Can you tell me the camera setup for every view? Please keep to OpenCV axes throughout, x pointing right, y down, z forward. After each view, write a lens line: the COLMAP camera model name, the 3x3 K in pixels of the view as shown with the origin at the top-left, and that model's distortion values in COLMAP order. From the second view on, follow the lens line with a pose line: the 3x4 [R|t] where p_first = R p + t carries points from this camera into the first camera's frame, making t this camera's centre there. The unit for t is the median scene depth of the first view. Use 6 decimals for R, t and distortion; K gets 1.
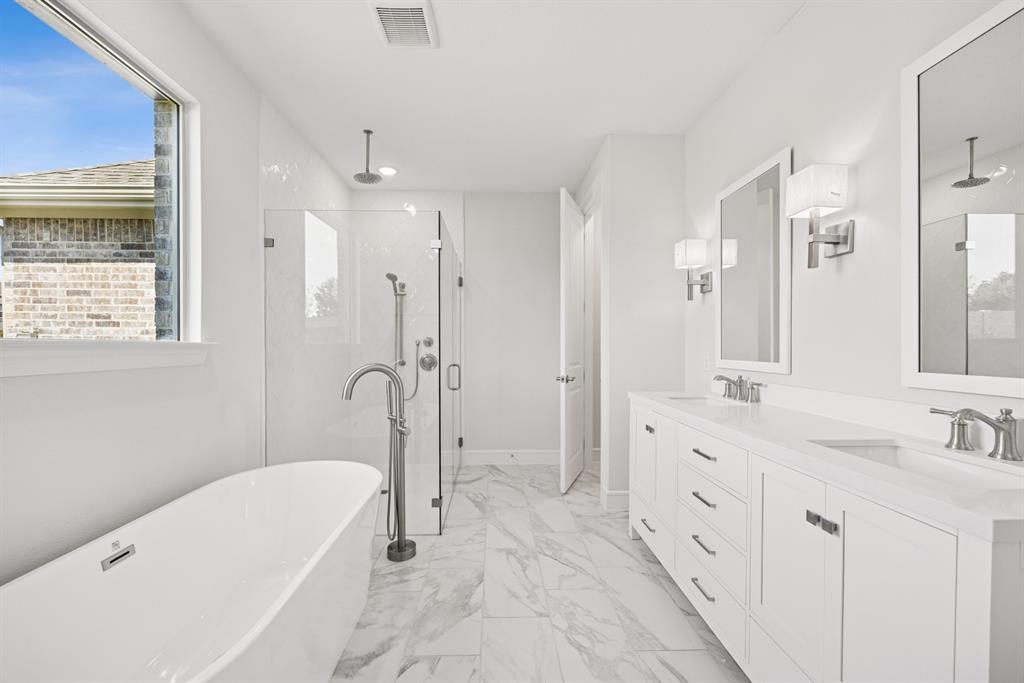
lens RADIAL K [[394.3, 0, 510.1], [0, 394.3, 343.3], [0, 0, 1]] dist [-0.001245, -0.000077]
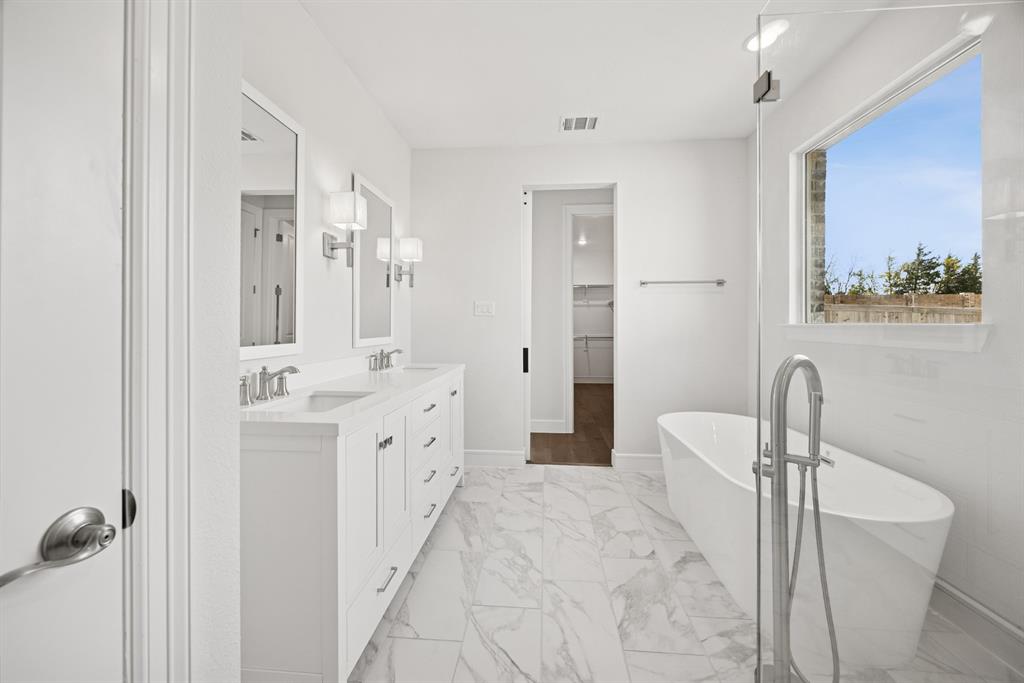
lens RADIAL K [[394.3, 0, 508.0], [0, 394.3, 331.6], [0, 0, 1]] dist [-0.001245, -0.000077]
pose [[-0.991106, -0.003769, 0.133021, 0.050241], [-0.002650, 0.999960, 0.008592, 0.009262], [-0.133048, 0.008164, -0.991076, 1.947265]]
